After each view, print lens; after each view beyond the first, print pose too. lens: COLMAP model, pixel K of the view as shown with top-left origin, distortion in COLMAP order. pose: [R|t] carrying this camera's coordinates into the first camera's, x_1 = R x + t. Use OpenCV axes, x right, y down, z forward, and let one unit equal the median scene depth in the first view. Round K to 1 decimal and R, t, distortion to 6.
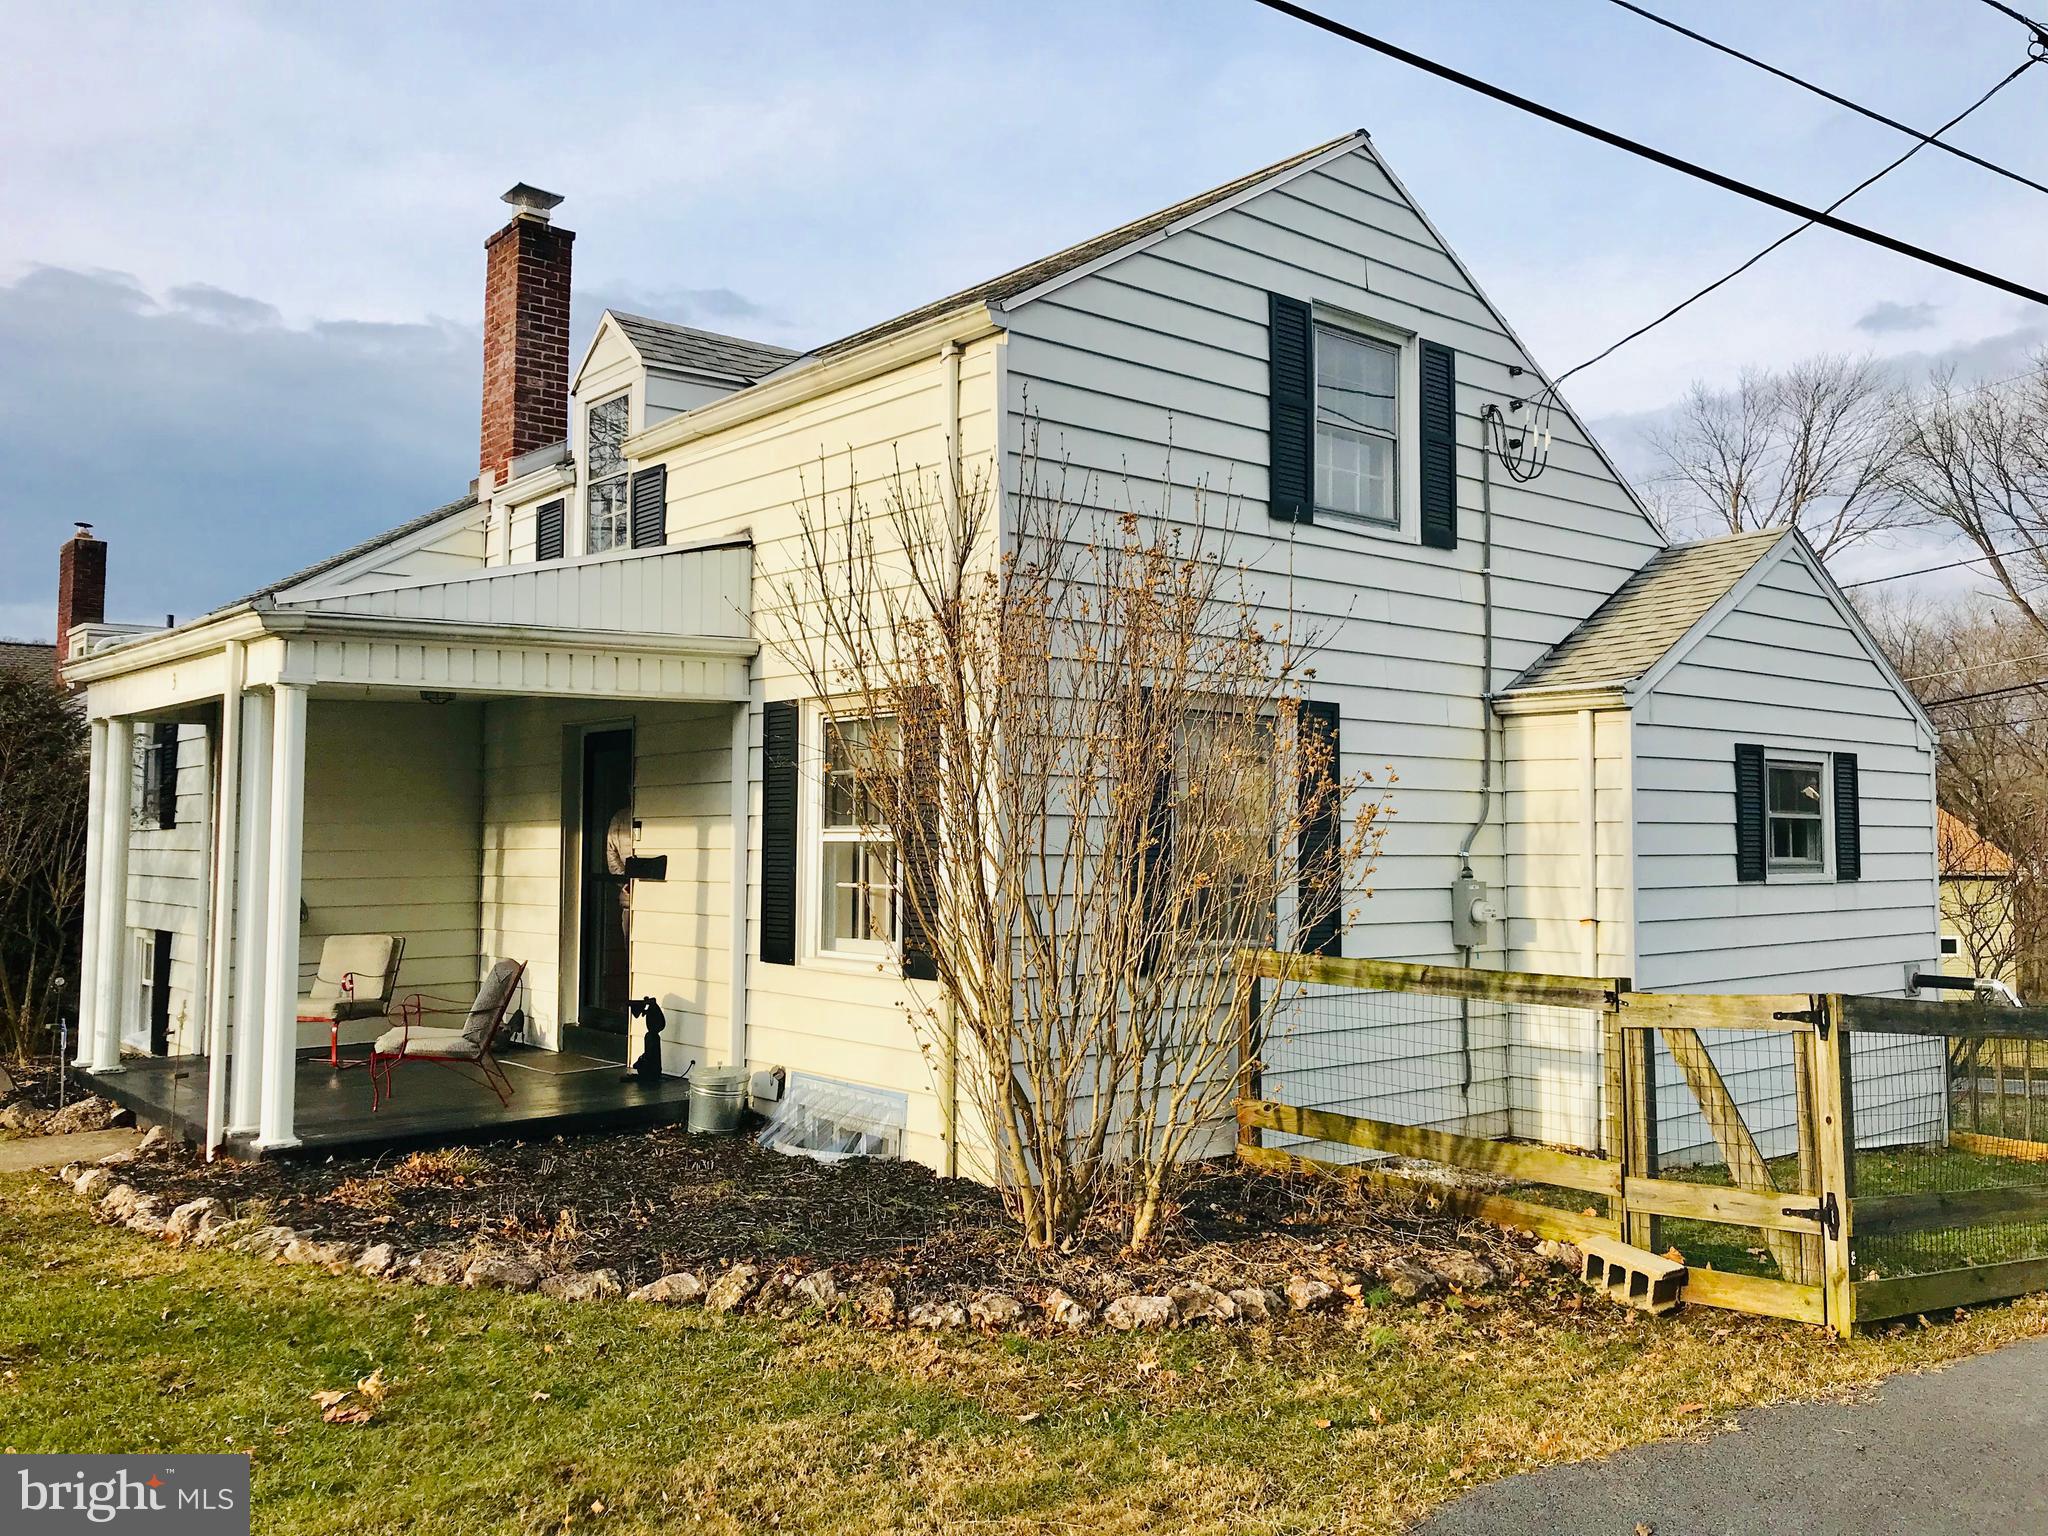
lens RADIAL K [[1677.8, 0, 1024.7], [0, 1677.8, 721.7], [0, 0, 1]] dist [0.011435, 0.001879]
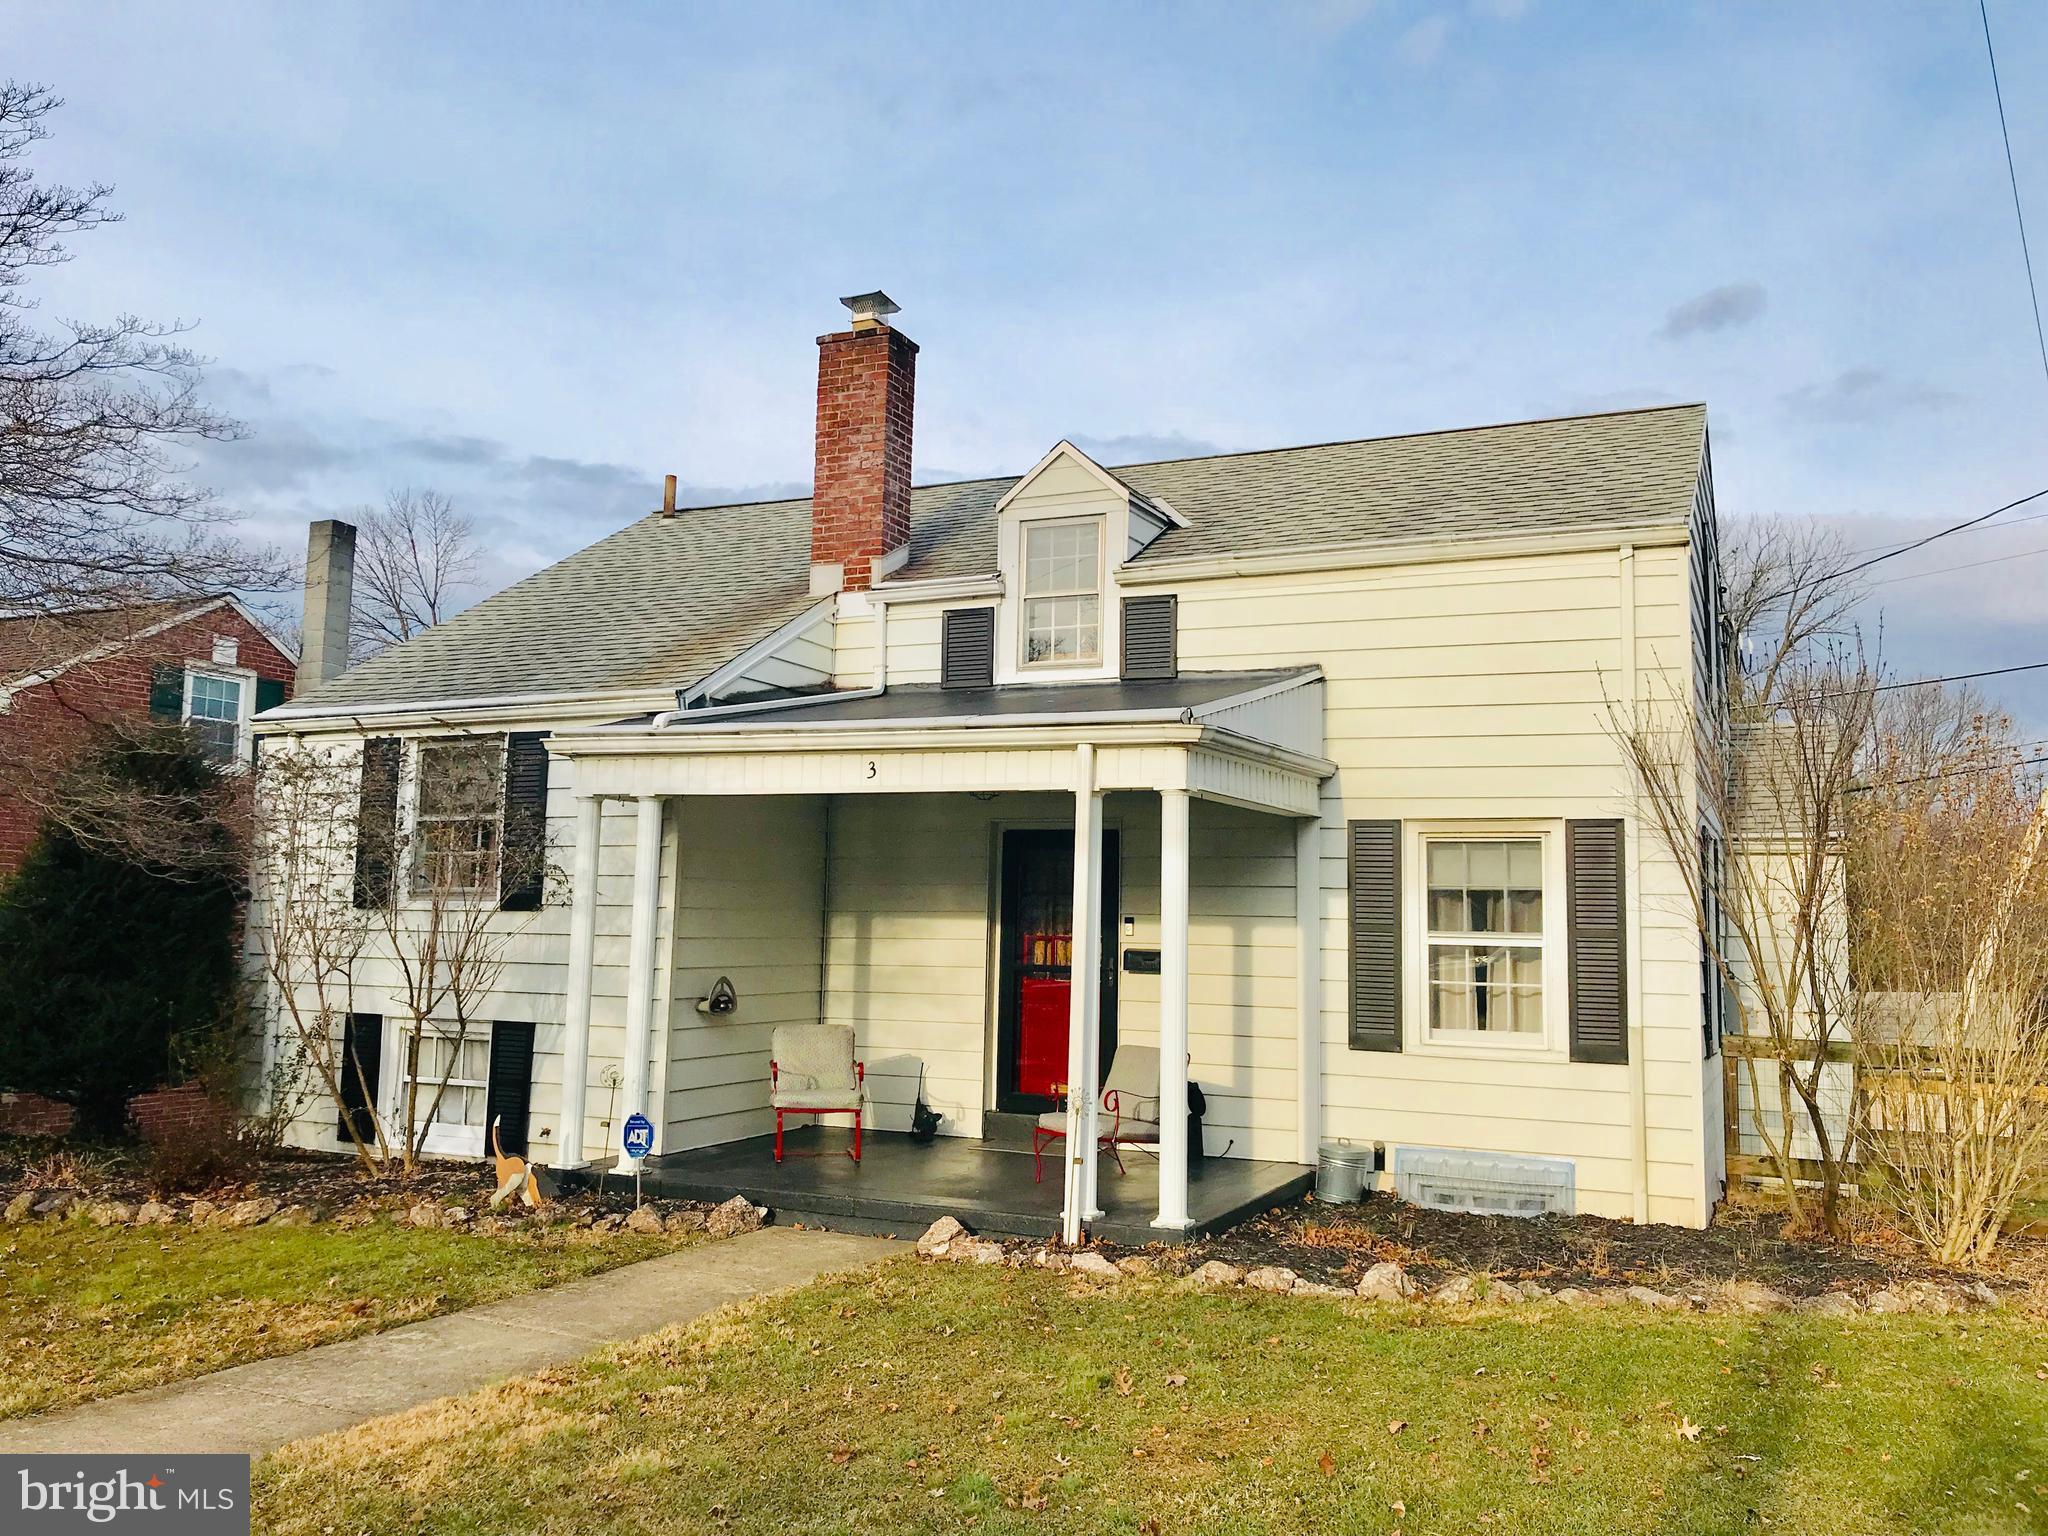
lens RADIAL K [[1684.1, 0, 1024.2], [0, 1684.1, 726.5], [0, 0, 1]] dist [0.035879, -0.012430]
pose [[0.909851, 0.072511, 0.408550, -0.791610], [-0.051065, 0.996695, -0.063174, 0.008832], [-0.411781, 0.036616, 0.910547, 0.035123]]
